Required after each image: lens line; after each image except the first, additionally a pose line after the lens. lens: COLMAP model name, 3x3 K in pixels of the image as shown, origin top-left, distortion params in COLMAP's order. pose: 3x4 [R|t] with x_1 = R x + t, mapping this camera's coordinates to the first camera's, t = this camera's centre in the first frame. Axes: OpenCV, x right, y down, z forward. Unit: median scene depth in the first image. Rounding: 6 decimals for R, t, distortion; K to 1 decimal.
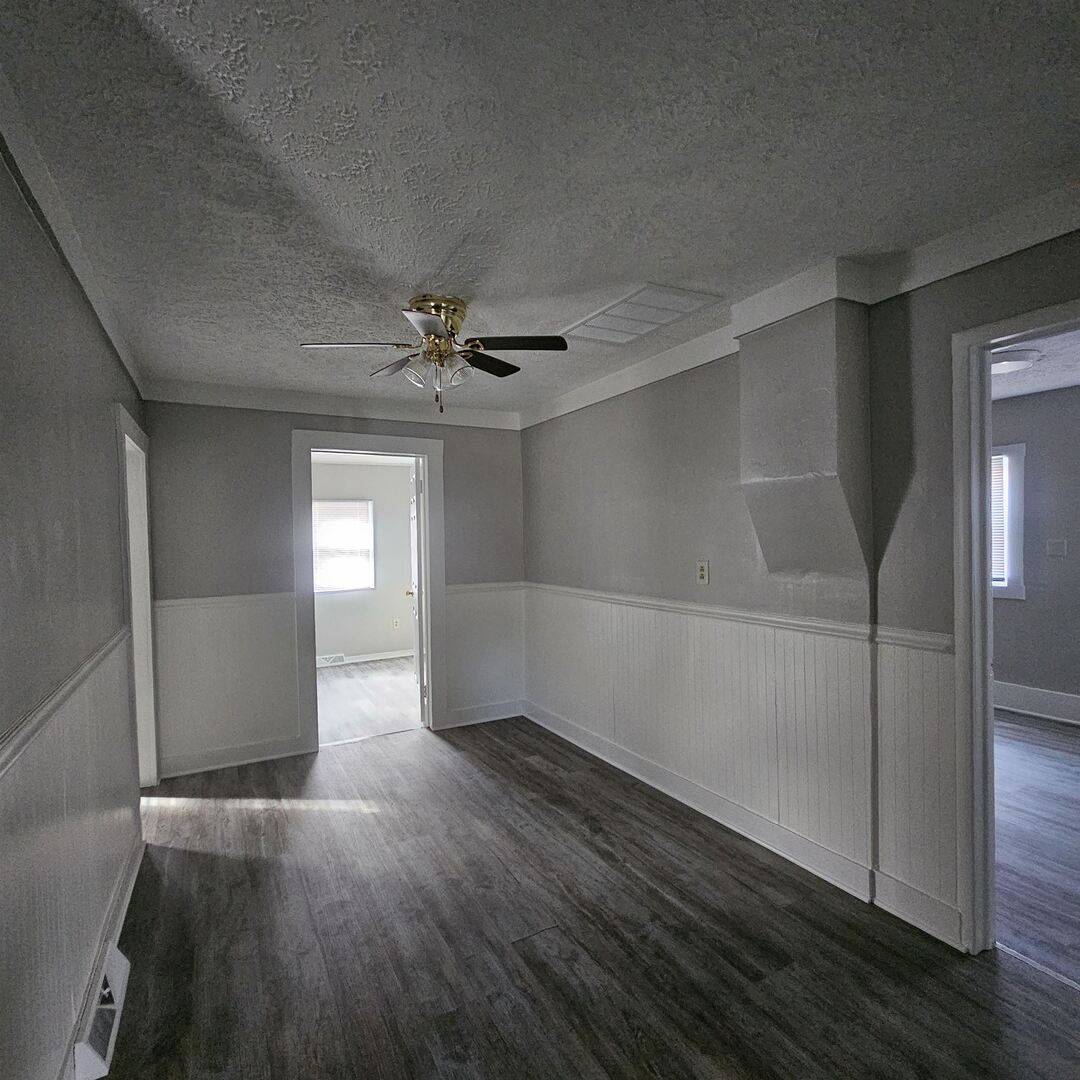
lens RADIAL K [[588.4, 0, 535.5], [0, 588.4, 546.5], [0, 0, 1]] dist [0.001793, -0.000605]
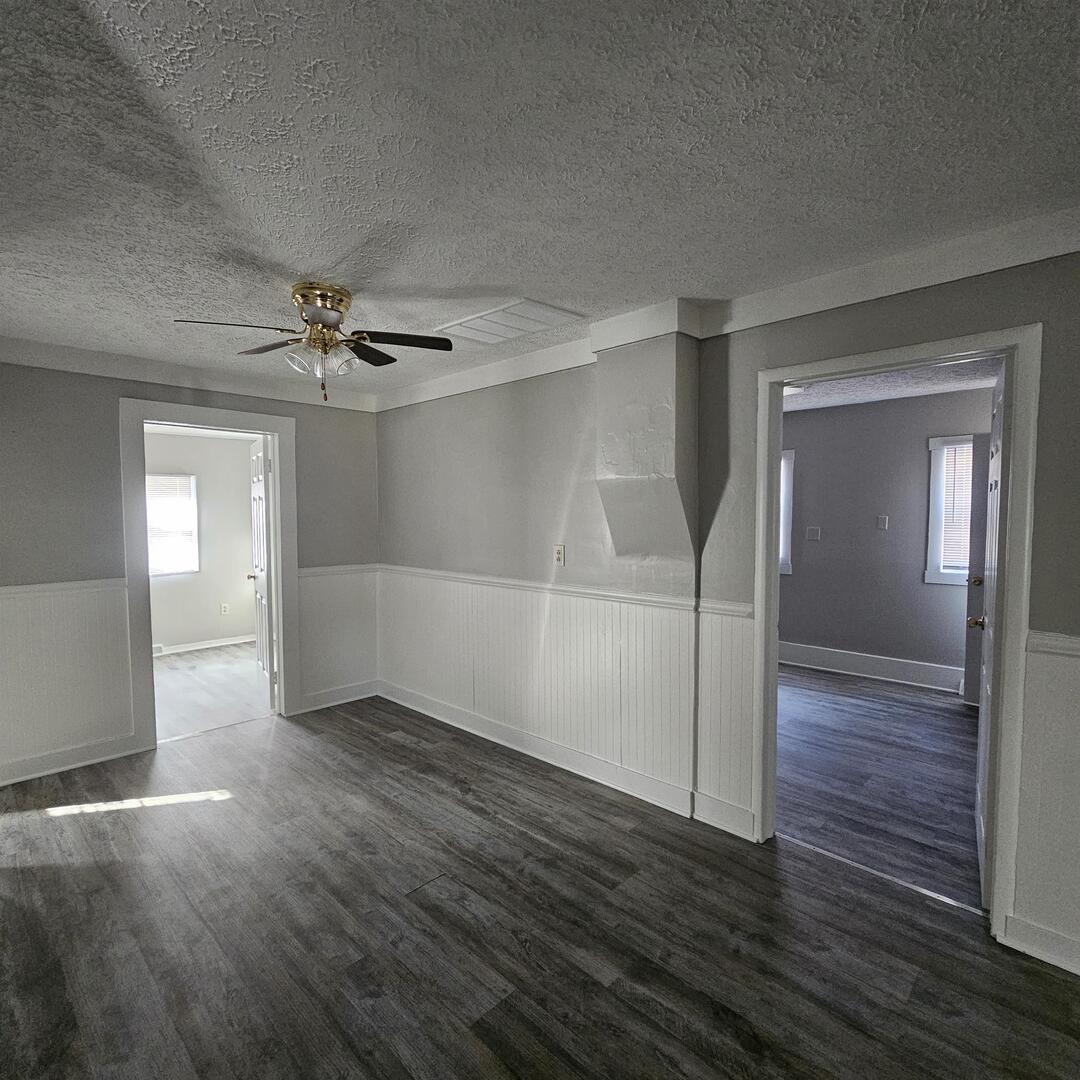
lens RADIAL K [[588.4, 0, 535.5], [0, 588.4, 545.8], [0, 0, 1]] dist [0.001793, -0.000605]
pose [[0.957319, -0.000407, 0.289033, -0.107215], [-0.009758, 0.999383, 0.033728, -0.014855], [-0.288869, -0.035108, 0.956725, -0.084065]]
